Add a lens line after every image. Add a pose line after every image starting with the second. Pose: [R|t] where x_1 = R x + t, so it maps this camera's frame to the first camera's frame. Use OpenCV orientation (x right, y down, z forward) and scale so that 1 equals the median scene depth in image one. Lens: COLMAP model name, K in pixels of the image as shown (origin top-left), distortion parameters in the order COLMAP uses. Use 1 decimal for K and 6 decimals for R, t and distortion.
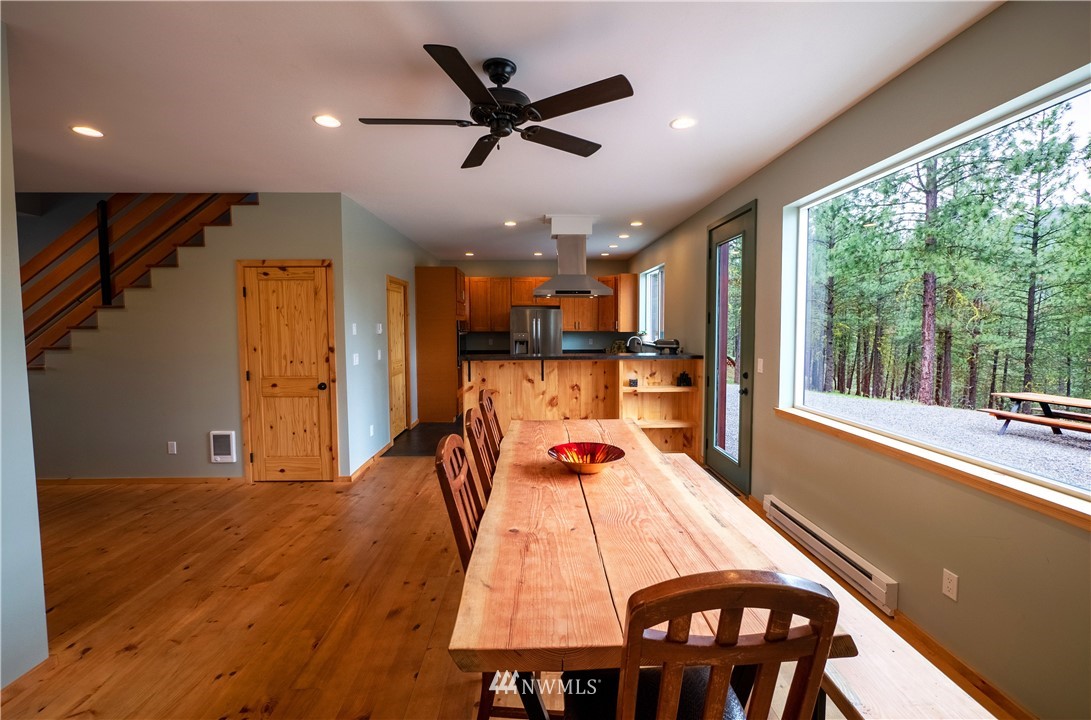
lens RADIAL K [[457.3, 0, 544.5], [0, 457.3, 349.4], [0, 0, 1]] dist [-0.001253, 0.000039]
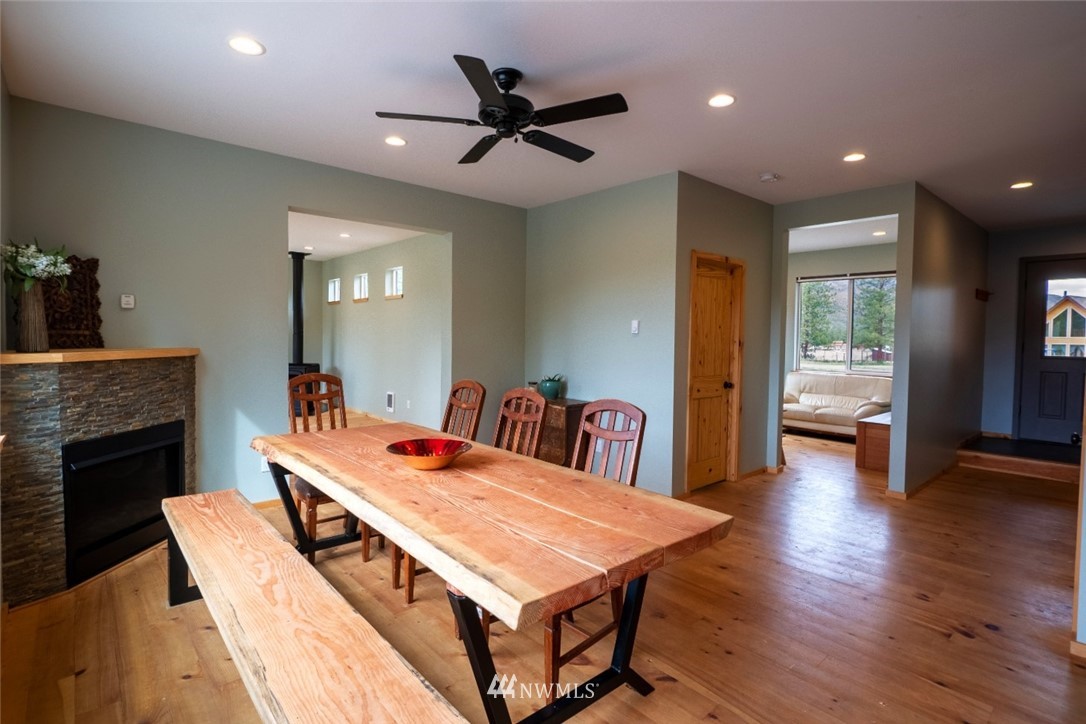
lens RADIAL K [[530.2, 0, 539.9], [0, 530.2, 355.7], [0, 0, 1]] dist [-0.002964, -0.000215]
pose [[-0.771308, 0.017859, -0.636212, 0.279455], [-0.046711, 0.995322, 0.084569, -0.025542], [0.634746, 0.094947, -0.766865, 0.888953]]
